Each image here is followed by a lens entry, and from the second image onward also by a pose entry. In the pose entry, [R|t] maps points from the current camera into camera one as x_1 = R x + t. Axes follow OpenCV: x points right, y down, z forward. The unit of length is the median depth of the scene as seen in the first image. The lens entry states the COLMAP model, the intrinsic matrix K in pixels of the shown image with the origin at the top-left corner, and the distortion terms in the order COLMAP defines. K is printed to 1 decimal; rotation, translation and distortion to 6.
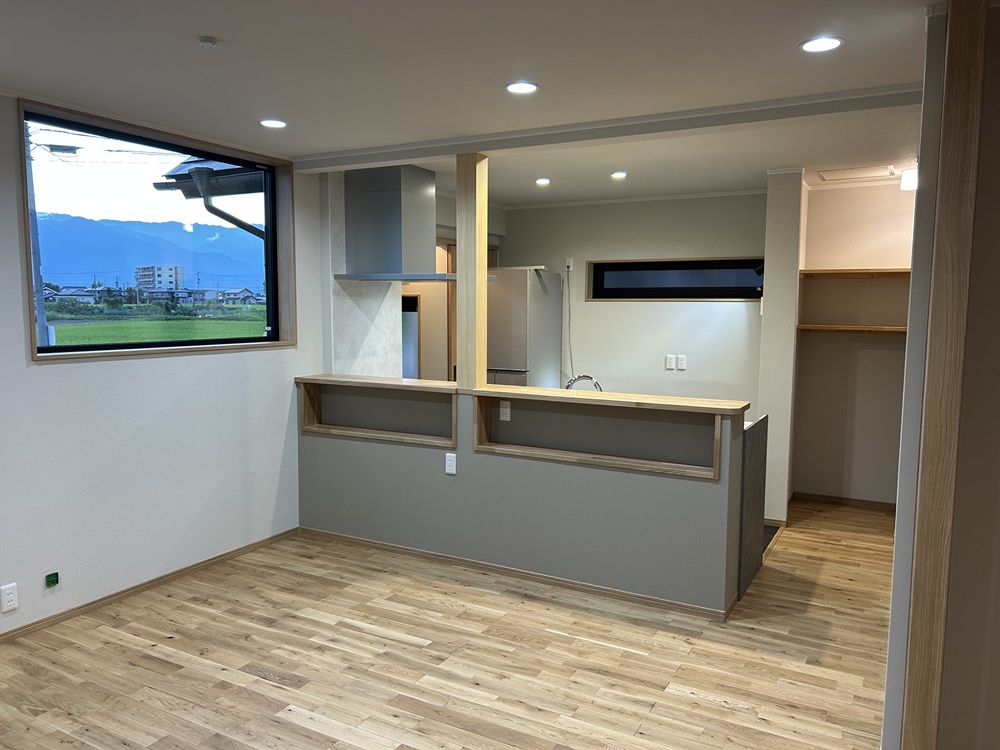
lens RADIAL K [[755.2, 0, 494.5], [0, 755.2, 377.6], [0, 0, 1]] dist [0.042556, -0.041852]
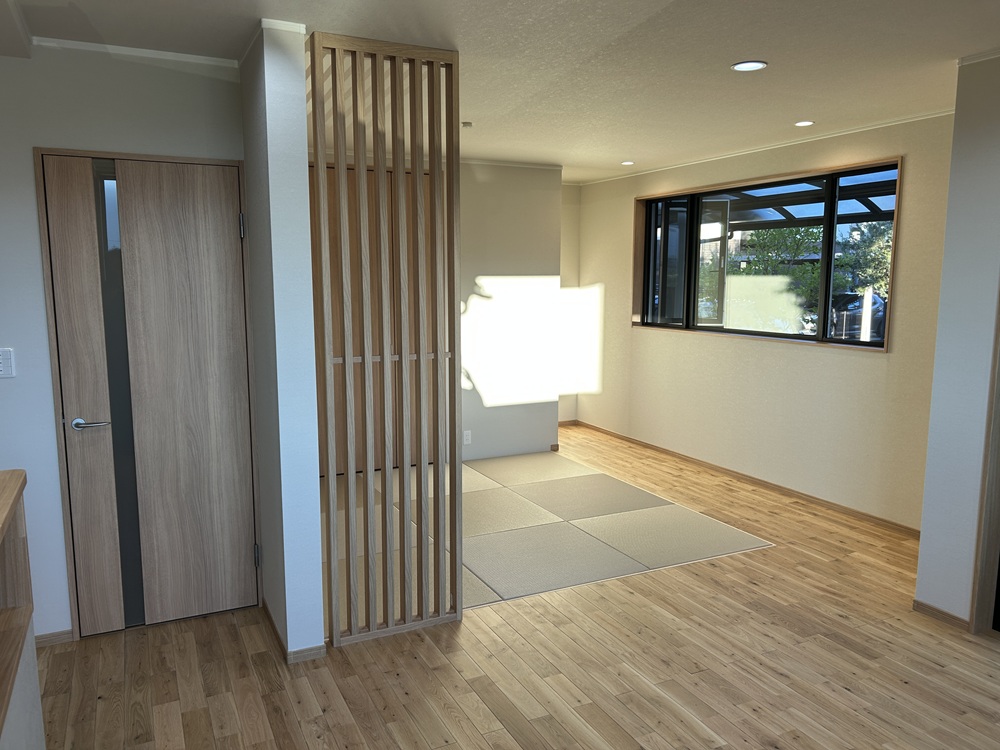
lens RADIAL K [[755.2, 0, 492.6], [0, 755.2, 379.2], [0, 0, 1]] dist [0.042556, -0.041852]
pose [[-0.818019, -0.085901, 0.568740, -0.216841], [0.050751, 0.974150, 0.220129, -0.103914], [-0.572947, 0.208934, -0.792514, 1.018763]]
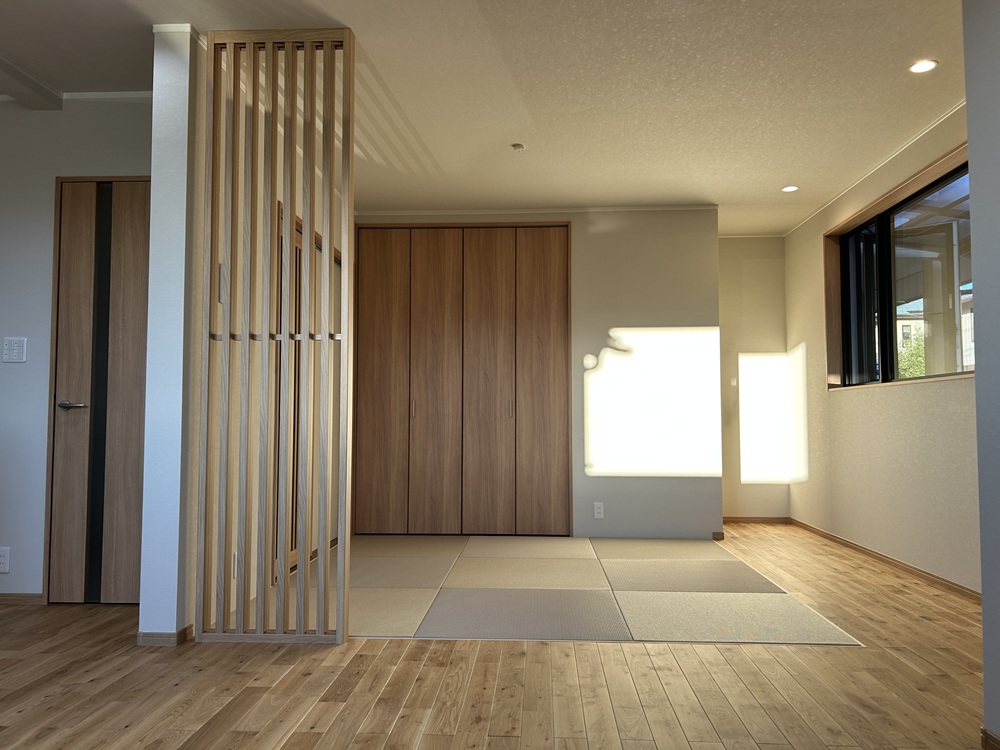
lens RADIAL K [[755.2, 0, 494.2], [0, 755.2, 377.4], [0, 0, 1]] dist [0.042556, -0.041852]
pose [[-0.435362, 0.040657, 0.899337, -0.440447], [0.084443, 0.996420, -0.004168, 0.090719], [-0.896286, 0.074128, -0.437237, 0.618749]]
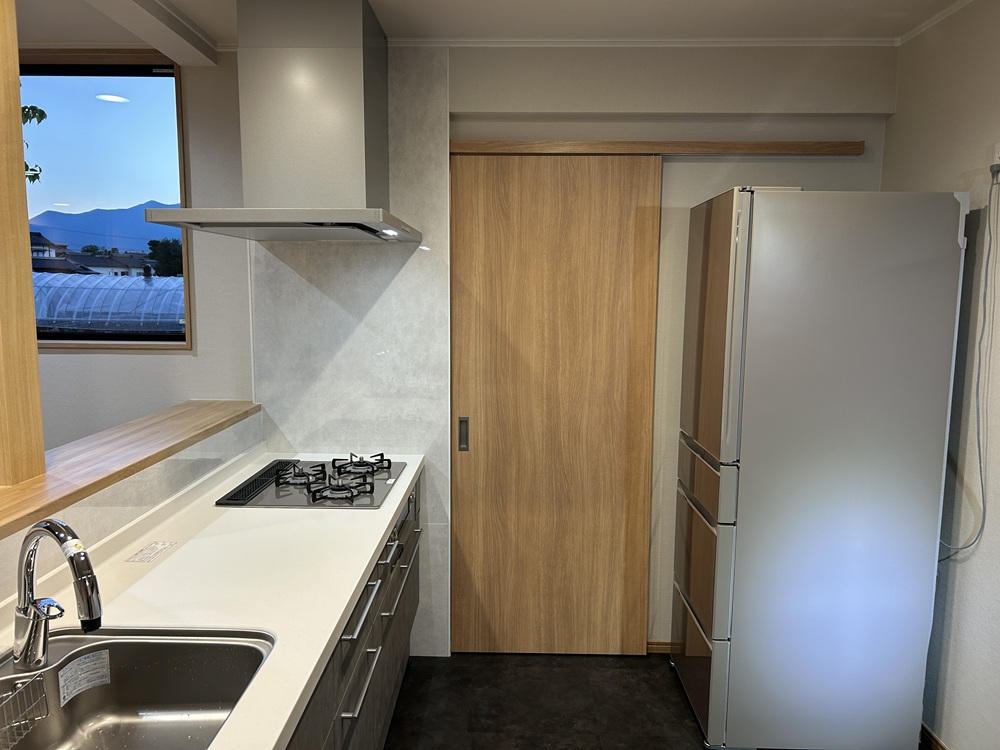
lens RADIAL K [[755.2, 0, 498.8], [0, 755.2, 382.0], [0, 0, 1]] dist [0.042556, -0.041852]
pose [[0.477085, 0.104531, -0.872618, 0.466442], [-0.090988, 0.993441, 0.069259, -0.094914], [0.874134, 0.046356, 0.483467, 1.050409]]
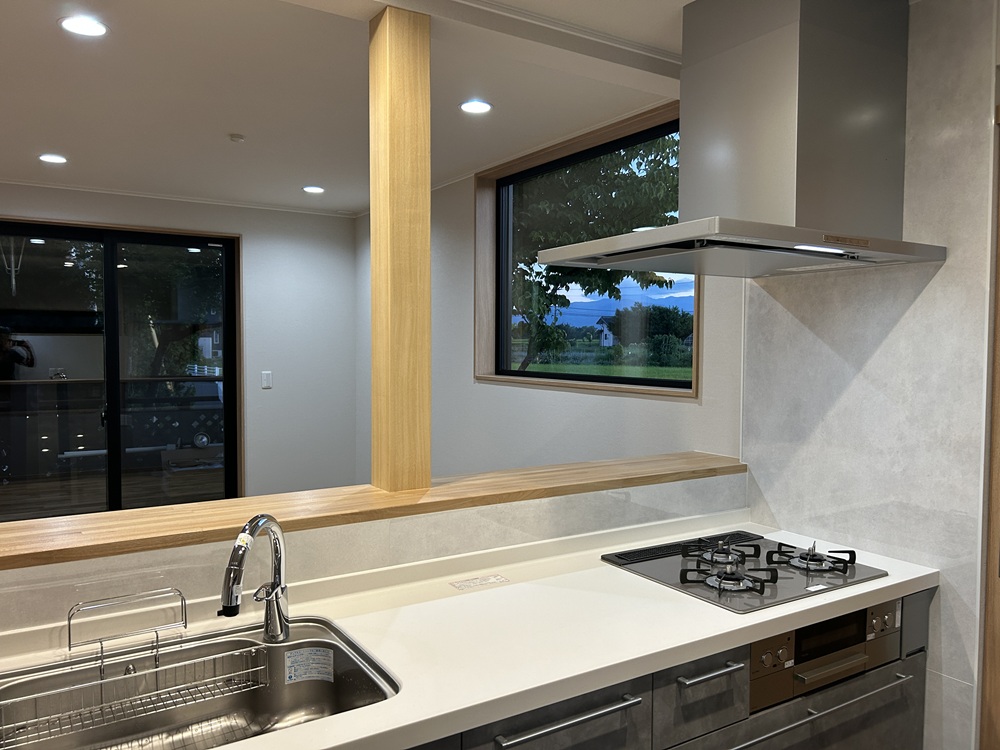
lens RADIAL K [[755.2, 0, 499.1], [0, 755.2, 377.6], [0, 0, 1]] dist [0.042556, -0.041852]
pose [[-0.470996, 0.027439, -0.881708, 0.379783], [-0.095287, 0.992085, 0.081775, -0.105969], [0.876974, 0.122531, -0.464654, 1.299427]]
